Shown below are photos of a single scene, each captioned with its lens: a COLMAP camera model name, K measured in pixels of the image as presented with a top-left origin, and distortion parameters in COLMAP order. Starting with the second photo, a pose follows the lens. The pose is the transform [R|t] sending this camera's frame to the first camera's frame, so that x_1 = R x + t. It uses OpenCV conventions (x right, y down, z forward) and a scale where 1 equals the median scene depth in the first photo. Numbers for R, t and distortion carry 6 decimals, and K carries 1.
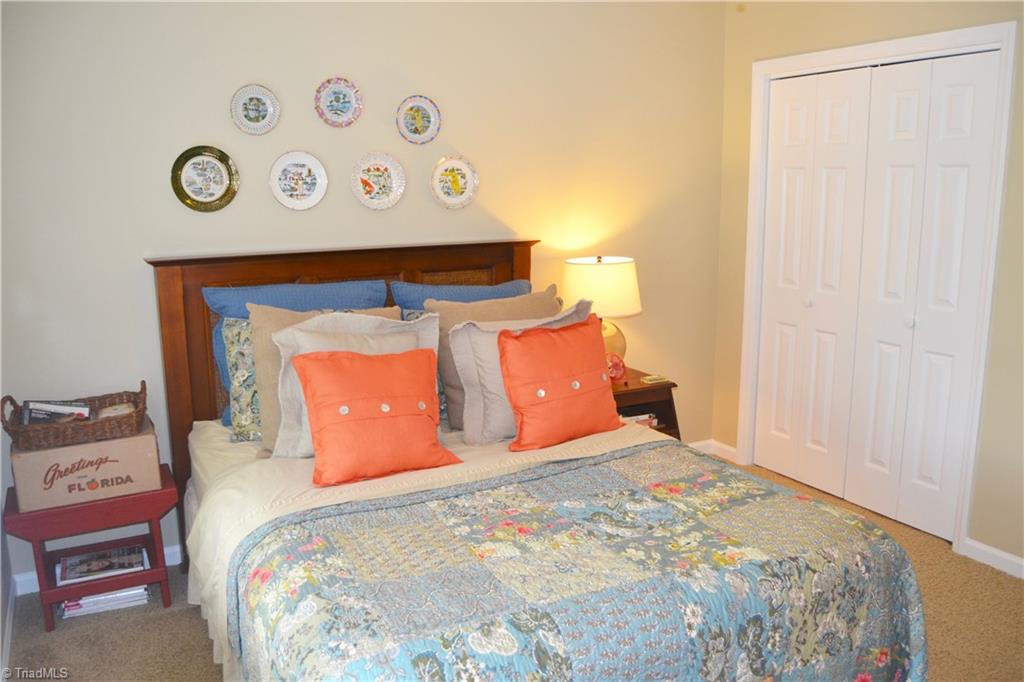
lens RADIAL K [[830.3, 0, 512.0], [0, 830.3, 341.0], [0, 0, 1]] dist [-0.077942, 0.003864]
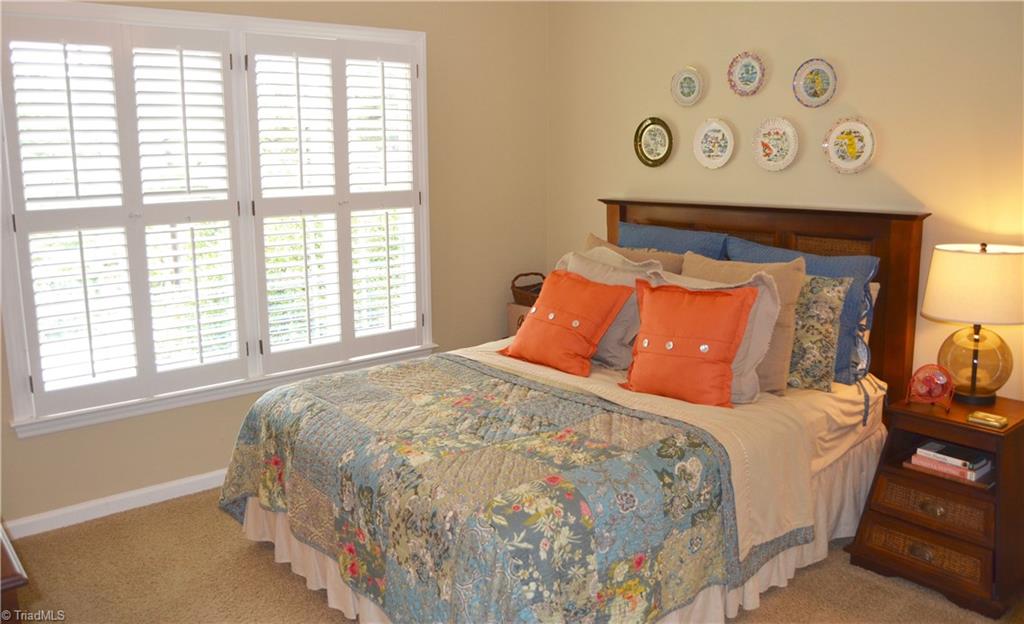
lens RADIAL K [[823.8, 0, 511.7], [0, 823.8, 296.3], [0, 0, 1]] dist [-0.122776, 0.005836]
pose [[0.178734, 0.170493, -0.969013, 0.892869], [-0.171481, 0.975196, 0.139952, -0.099586], [0.968839, 0.141153, 0.203537, 0.537037]]
